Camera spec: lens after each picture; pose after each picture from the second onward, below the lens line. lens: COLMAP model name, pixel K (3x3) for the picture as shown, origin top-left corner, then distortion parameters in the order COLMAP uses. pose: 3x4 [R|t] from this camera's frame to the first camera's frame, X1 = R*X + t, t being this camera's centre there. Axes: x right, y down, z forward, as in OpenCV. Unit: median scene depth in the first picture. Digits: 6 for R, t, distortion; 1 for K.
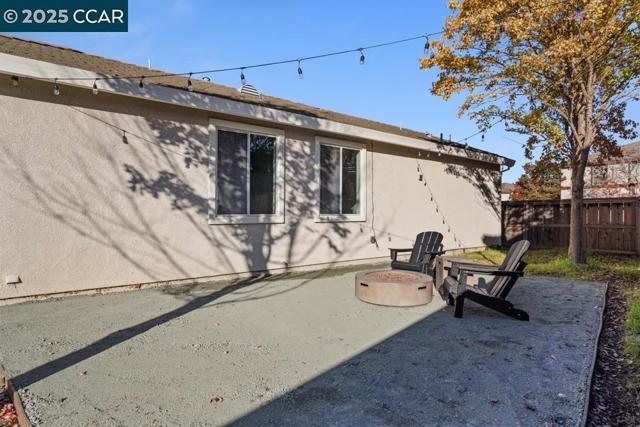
lens RADIAL K [[343.6, 0, 320.4], [0, 343.6, 215.4], [0, 0, 1]] dist [0.002019, 0.001723]
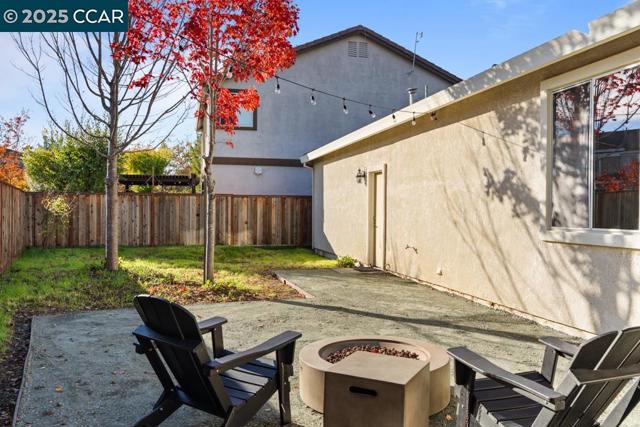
lens RADIAL K [[509.1, 0, 320.9], [0, 509.1, 211.2], [0, 0, 1]] dist [0.005660, -0.002576]
pose [[-0.373049, 0.000945, -0.927811, 0.786153], [-0.013658, 0.999886, 0.006510, -0.031791], [0.927711, 0.015100, -0.372993, 1.006933]]
